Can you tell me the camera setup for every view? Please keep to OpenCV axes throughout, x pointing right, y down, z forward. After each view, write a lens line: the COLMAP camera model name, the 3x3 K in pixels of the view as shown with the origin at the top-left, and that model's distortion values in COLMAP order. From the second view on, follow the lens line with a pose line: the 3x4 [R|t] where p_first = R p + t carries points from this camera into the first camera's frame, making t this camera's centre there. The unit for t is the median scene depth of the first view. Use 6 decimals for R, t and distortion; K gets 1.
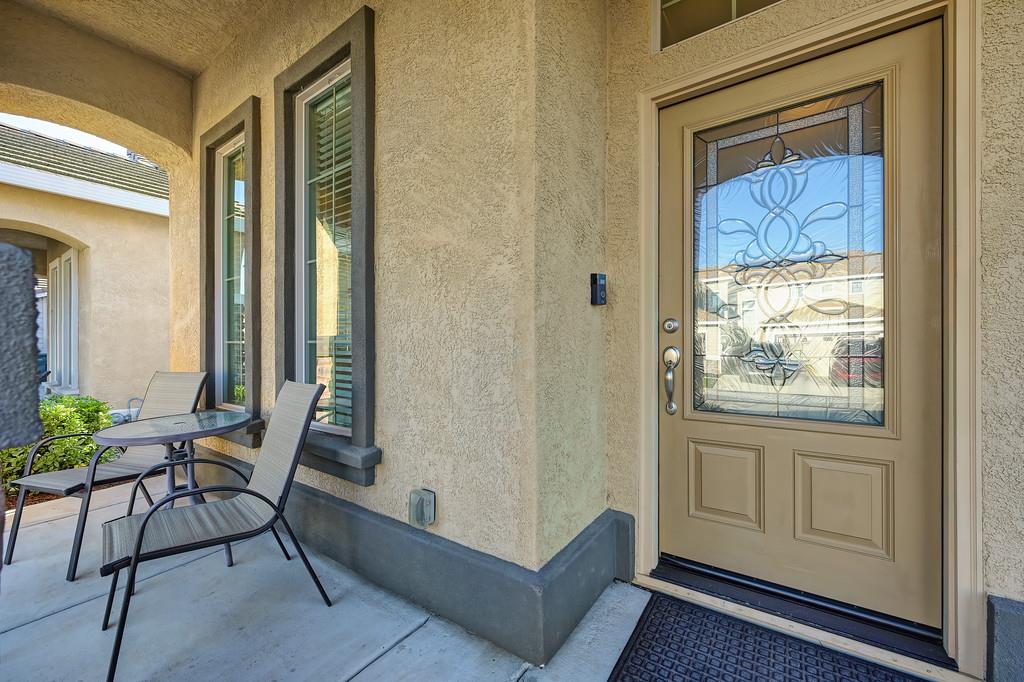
lens RADIAL K [[406.6, 0, 508.7], [0, 406.6, 344.2], [0, 0, 1]] dist [0.001393, -0.000952]
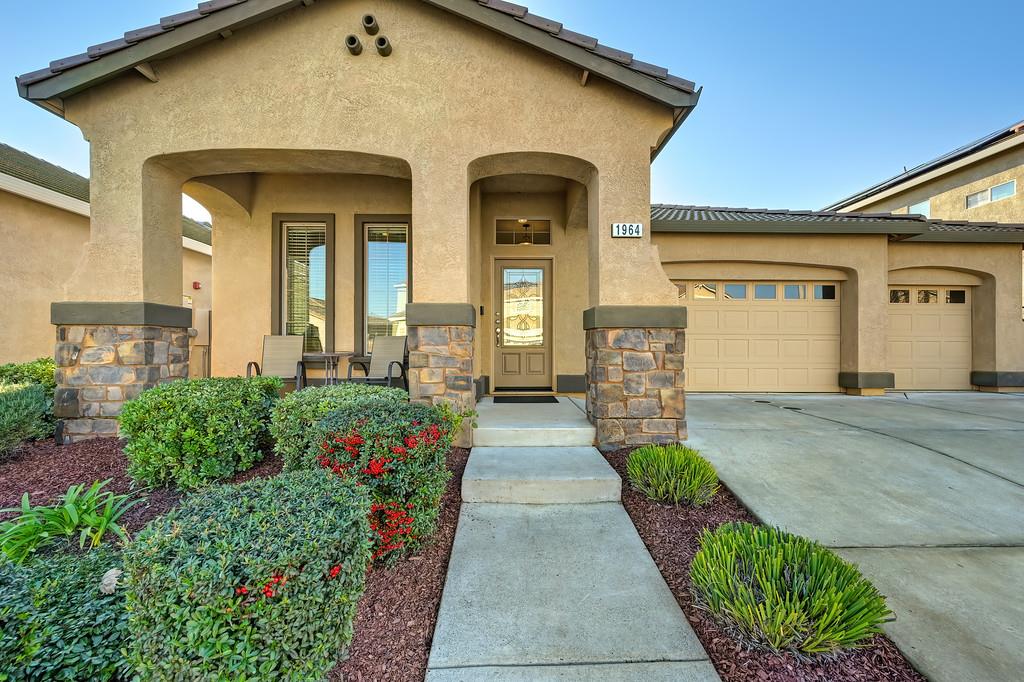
lens RADIAL K [[406.6, 0, 513.3], [0, 406.6, 346.6], [0, 0, 1]] dist [0.001393, -0.000952]
pose [[0.803816, 0.008395, 0.594818, -1.579269], [-0.004773, 0.999959, -0.007662, 0.193483], [-0.594858, 0.003320, 0.803824, -1.896565]]
